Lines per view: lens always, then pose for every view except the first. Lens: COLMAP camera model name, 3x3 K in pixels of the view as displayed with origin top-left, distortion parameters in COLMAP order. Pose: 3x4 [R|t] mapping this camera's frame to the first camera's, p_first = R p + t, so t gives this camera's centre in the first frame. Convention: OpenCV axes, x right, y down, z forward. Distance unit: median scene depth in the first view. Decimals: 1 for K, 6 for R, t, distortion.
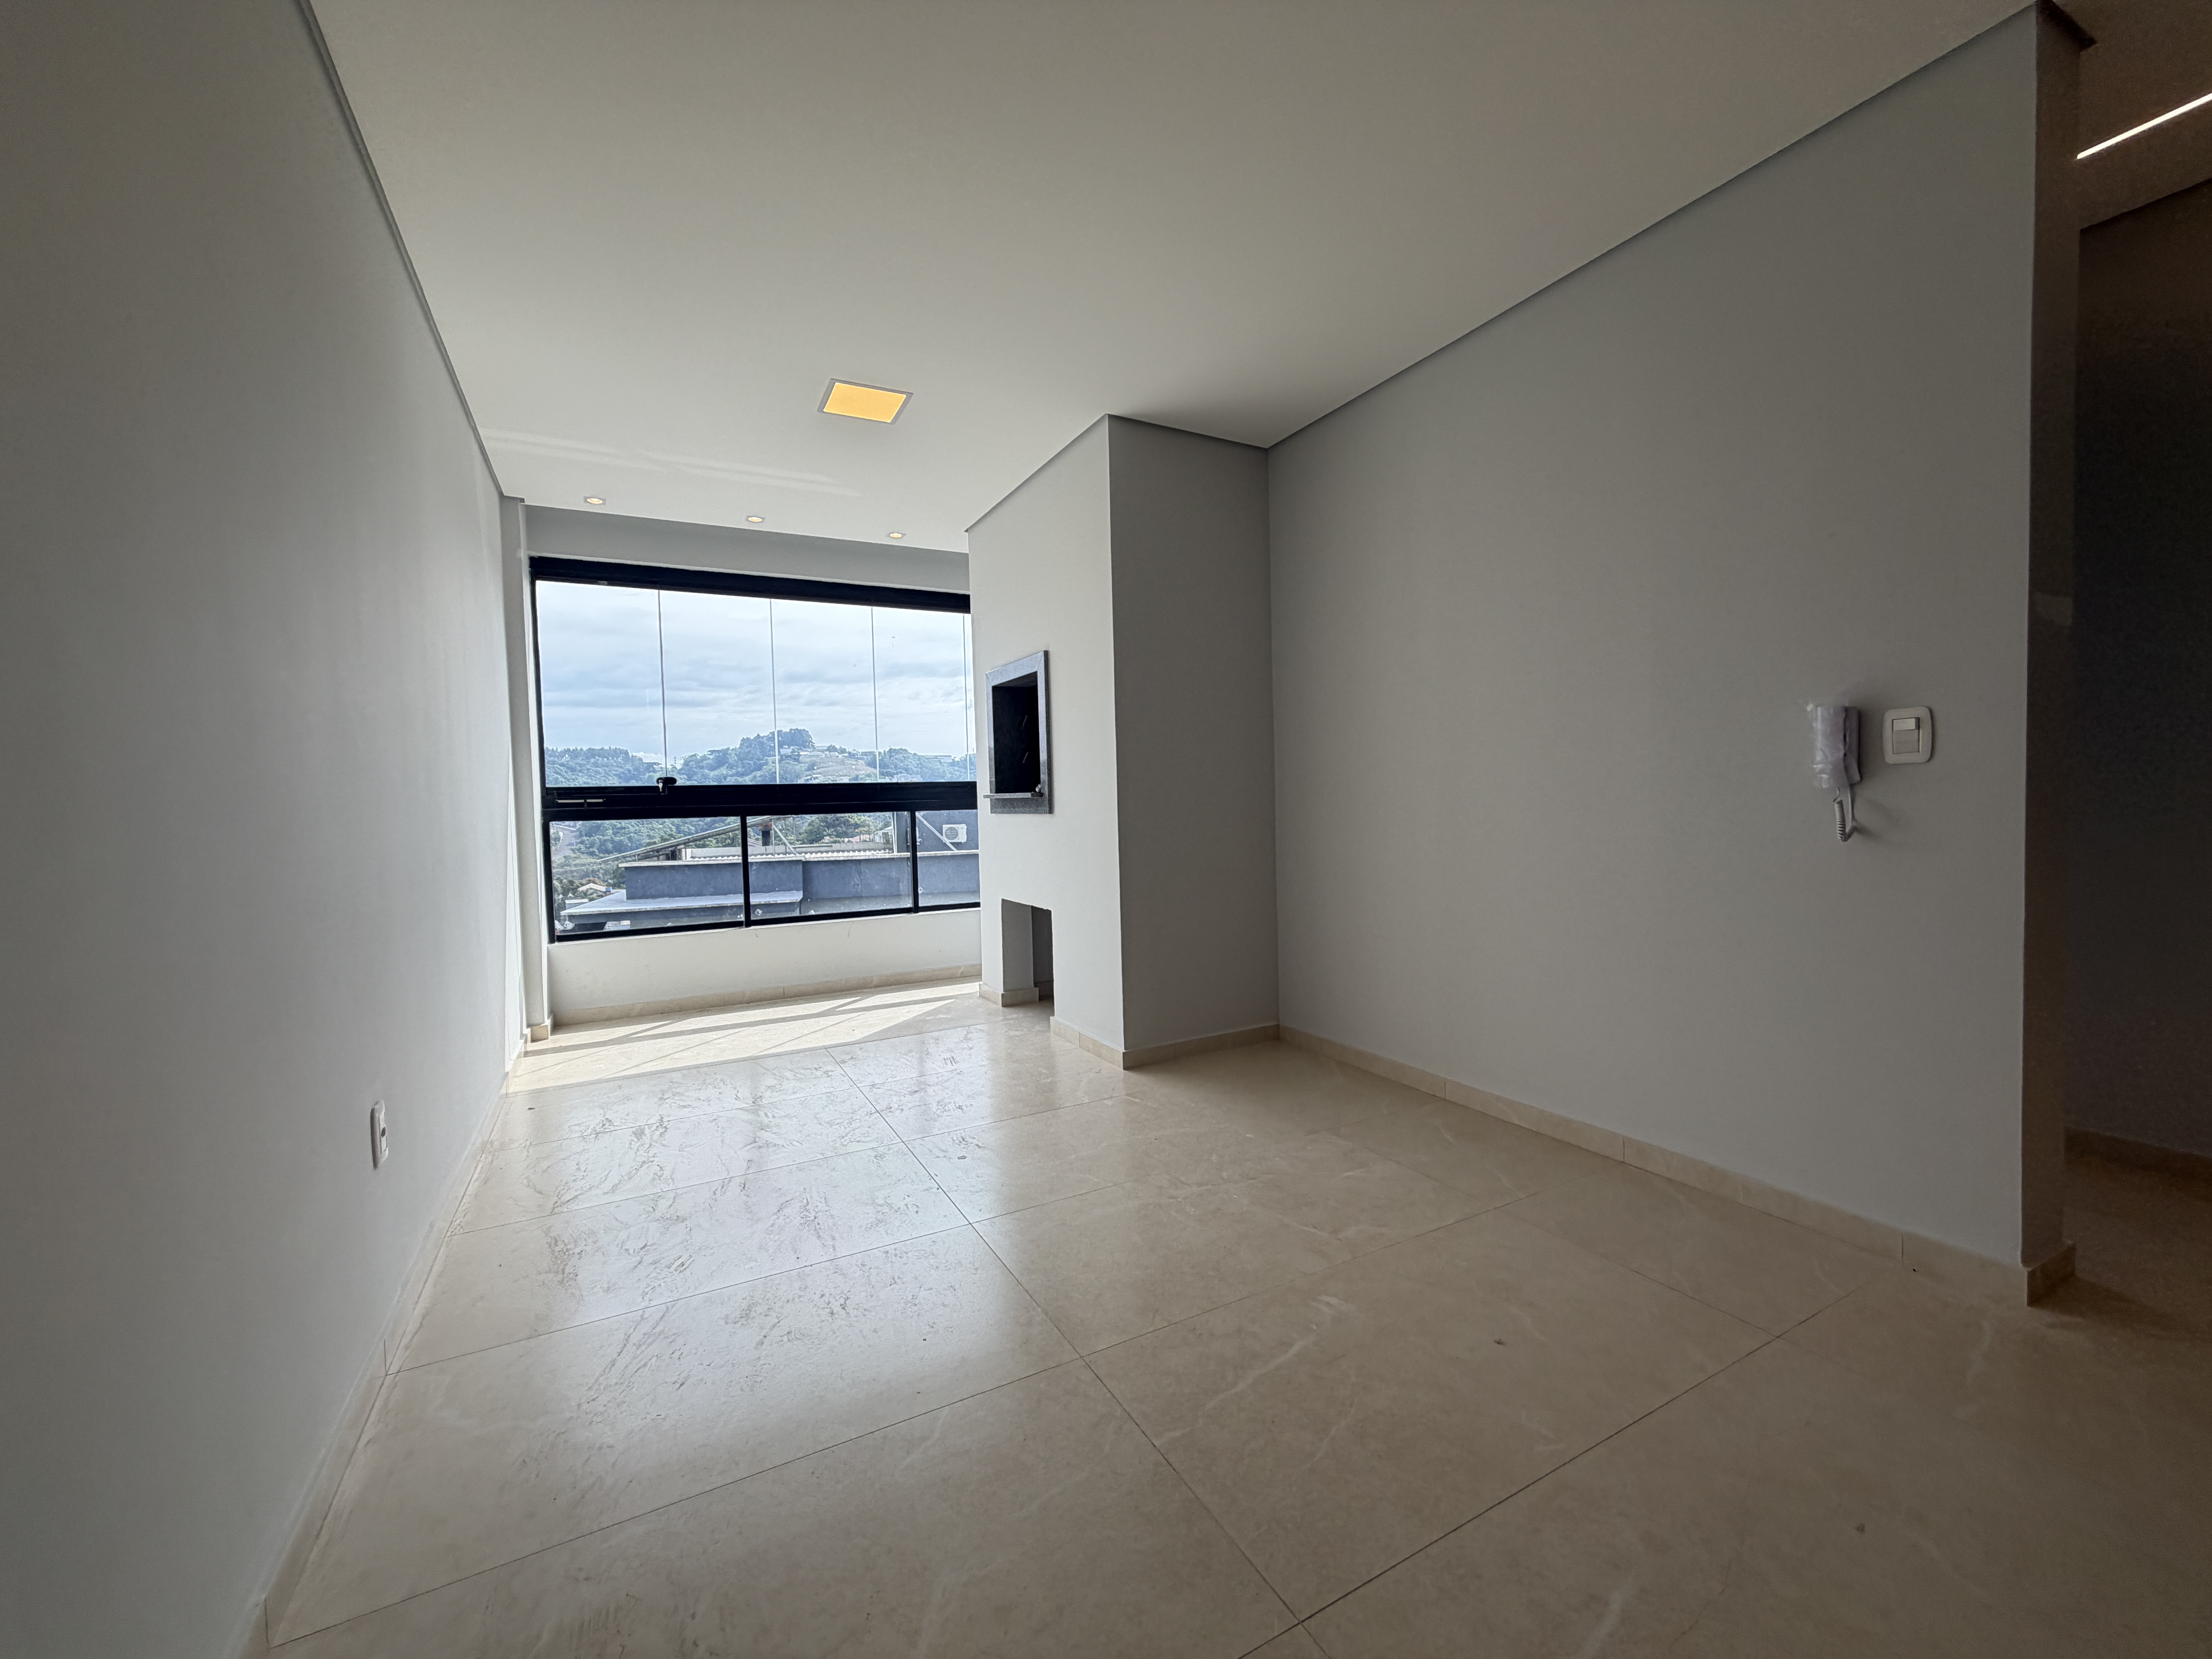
lens RADIAL K [[880.2, 0, 1106.0], [0, 880.2, 828.3], [0, 0, 1]] dist [-0.001058, -0.000301]
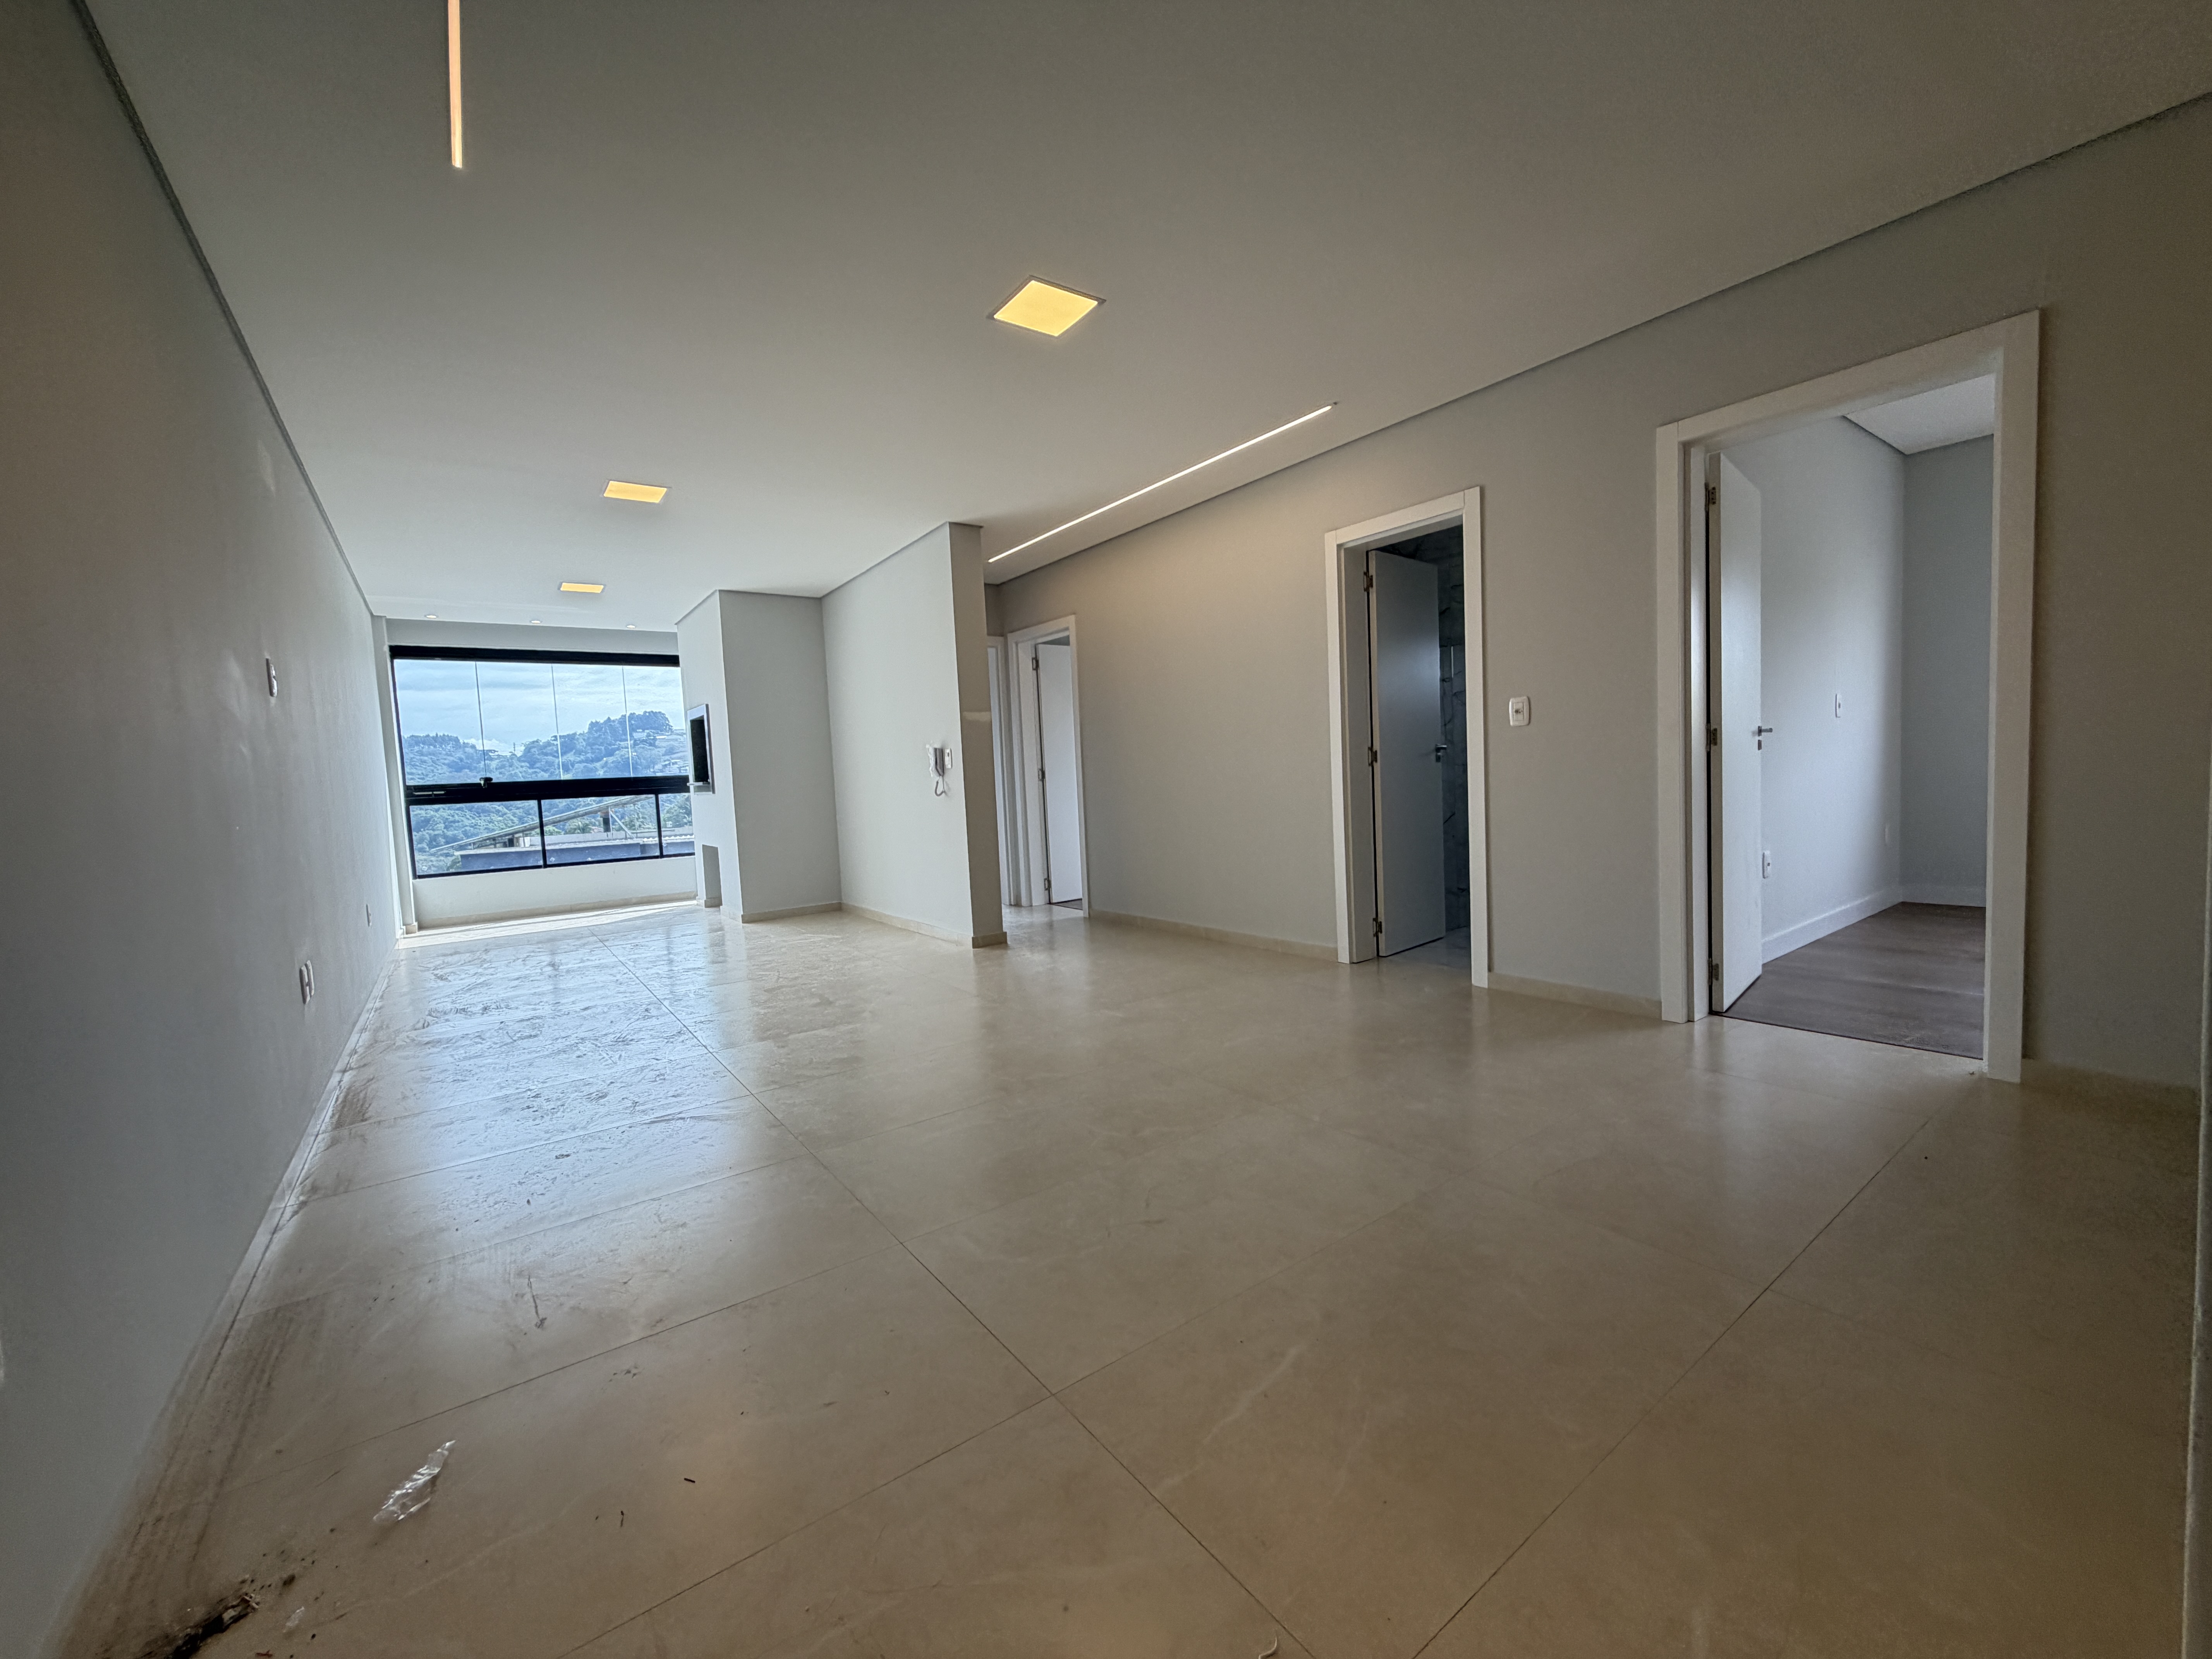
lens RADIAL K [[880.2, 0, 1107.9], [0, 880.2, 826.7], [0, 0, 1]] dist [-0.001058, -0.000301]
pose [[0.990435, -0.030270, 0.134619, 0.406079], [0.027072, 0.999308, 0.025524, 0.022384], [-0.135298, -0.021635, 0.990569, -0.747465]]
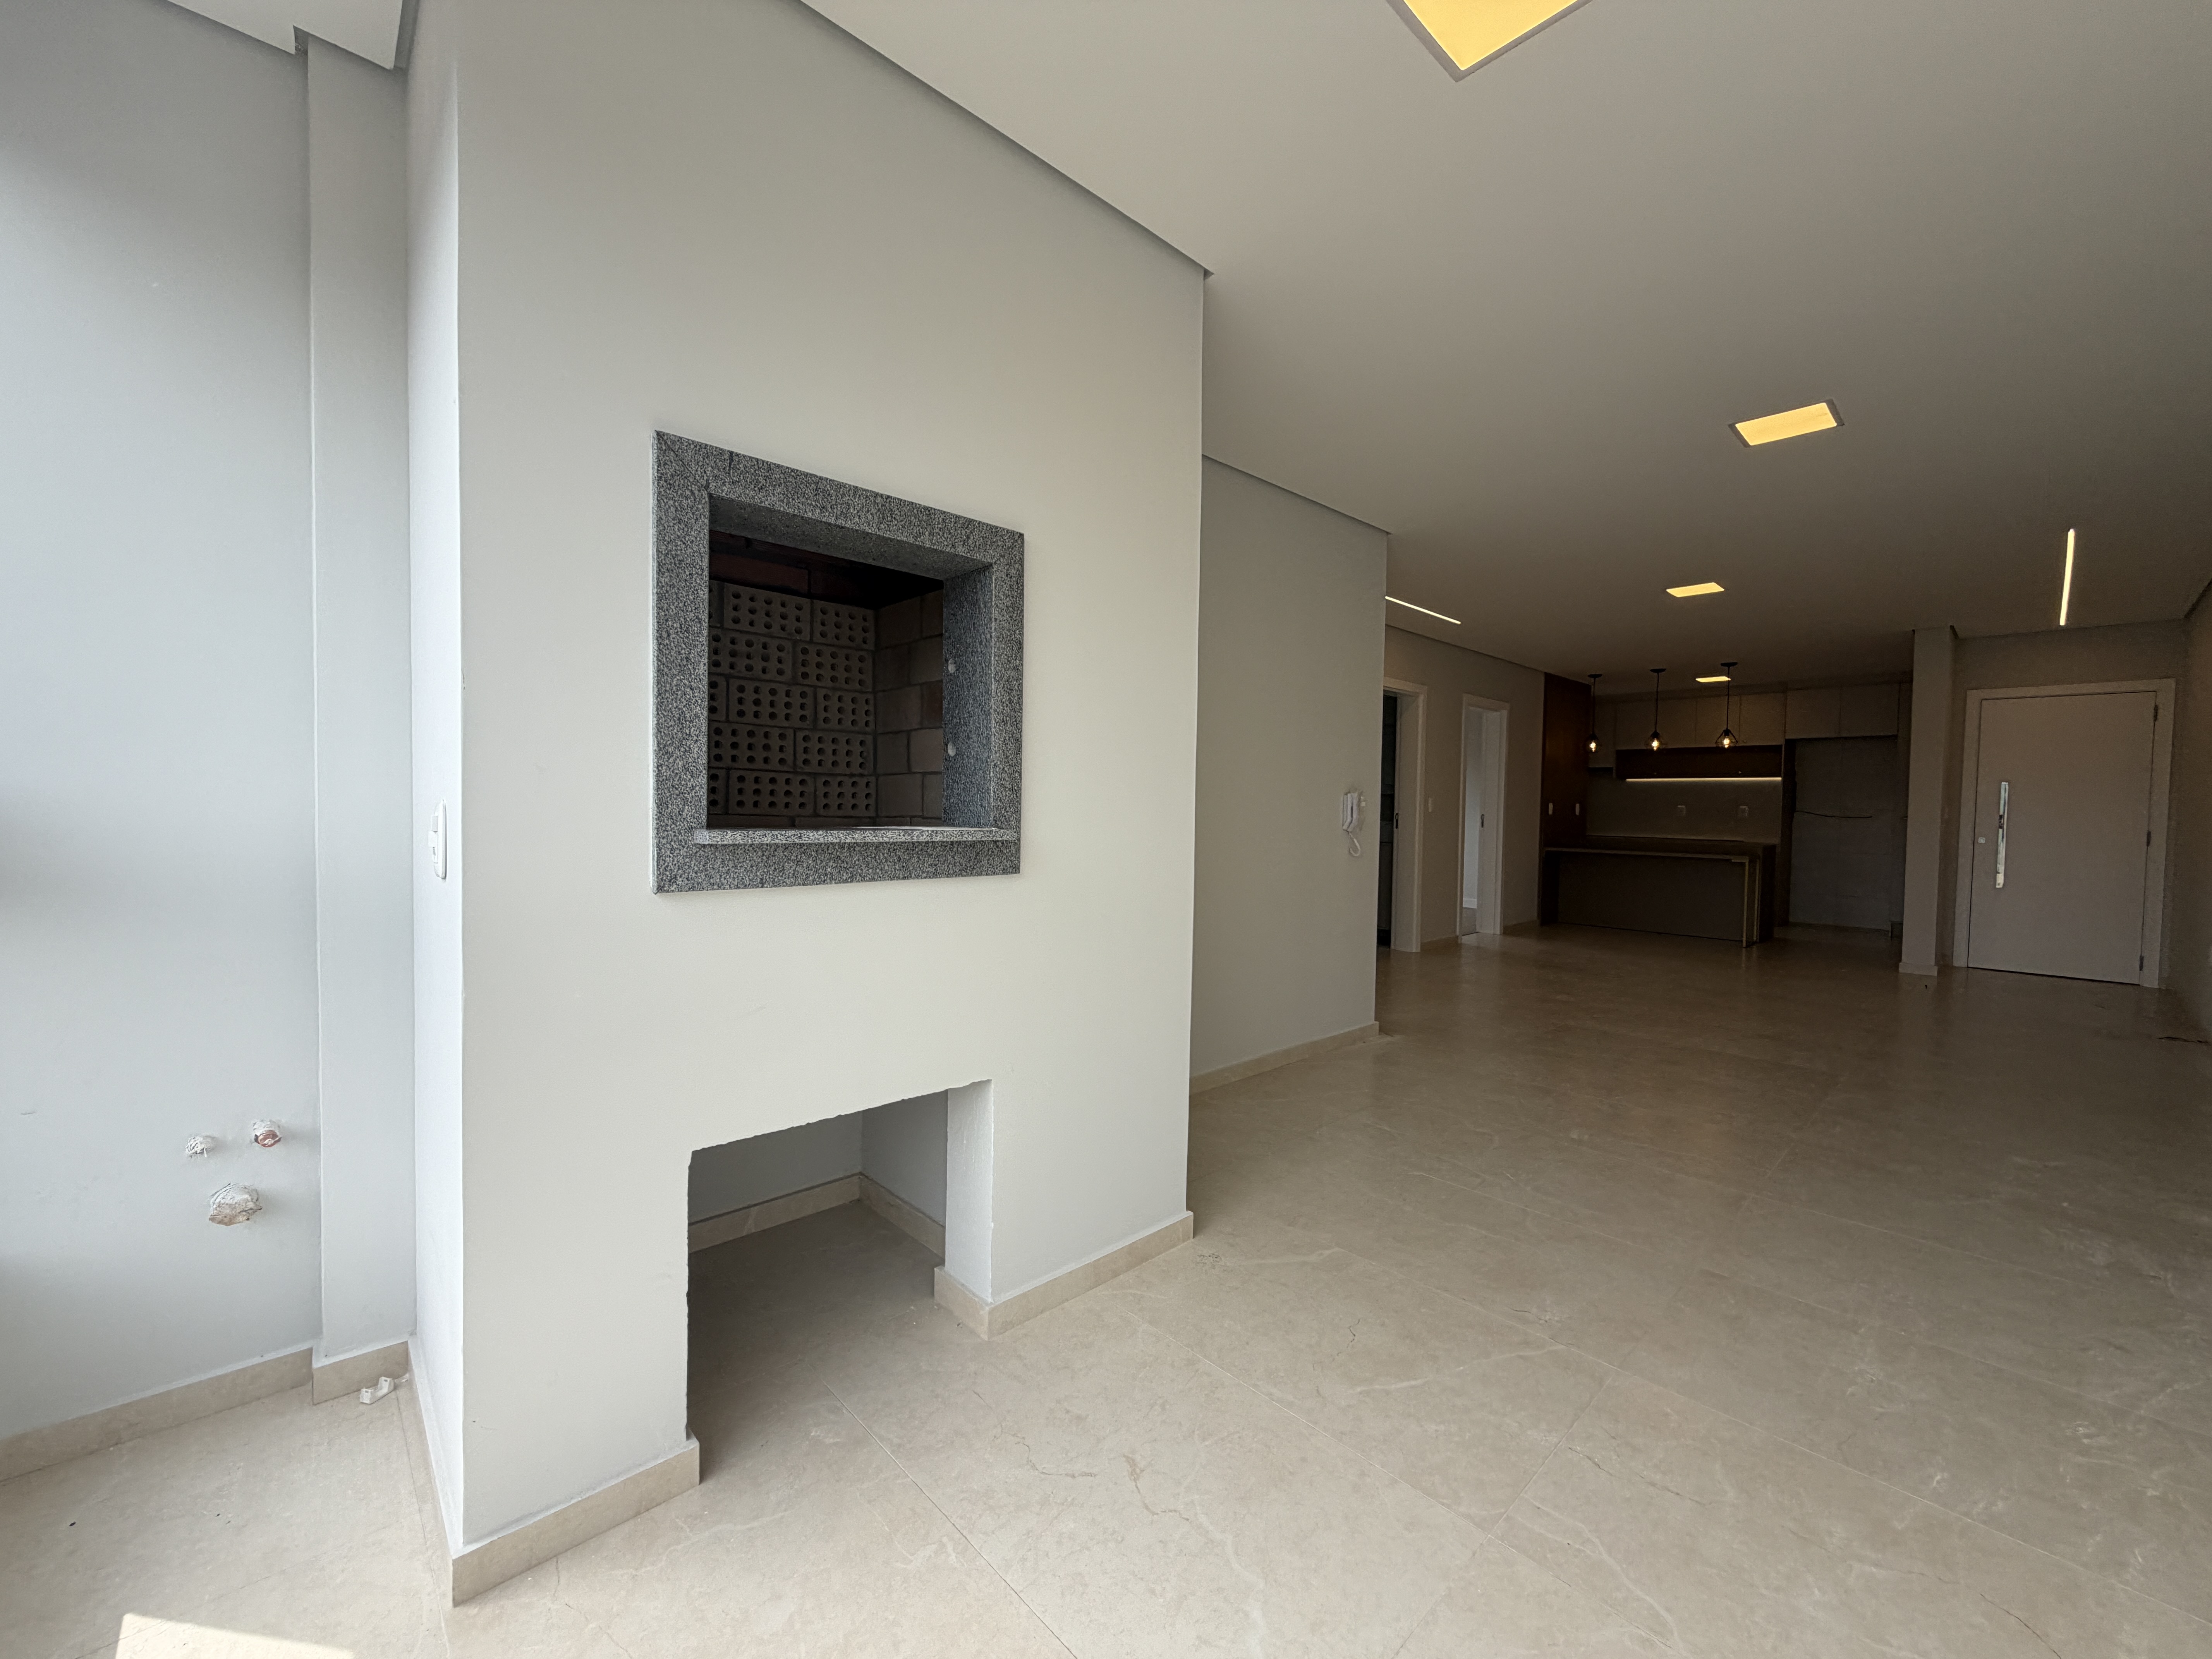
lens RADIAL K [[880.2, 0, 1110.8], [0, 880.2, 835.6], [0, 0, 1]] dist [-0.001058, -0.000301]
pose [[-0.244923, -0.013038, 0.969455, -0.445122], [0.026293, 0.999453, 0.020084, -0.037171], [-0.969186, 0.030409, -0.244446, 0.871576]]
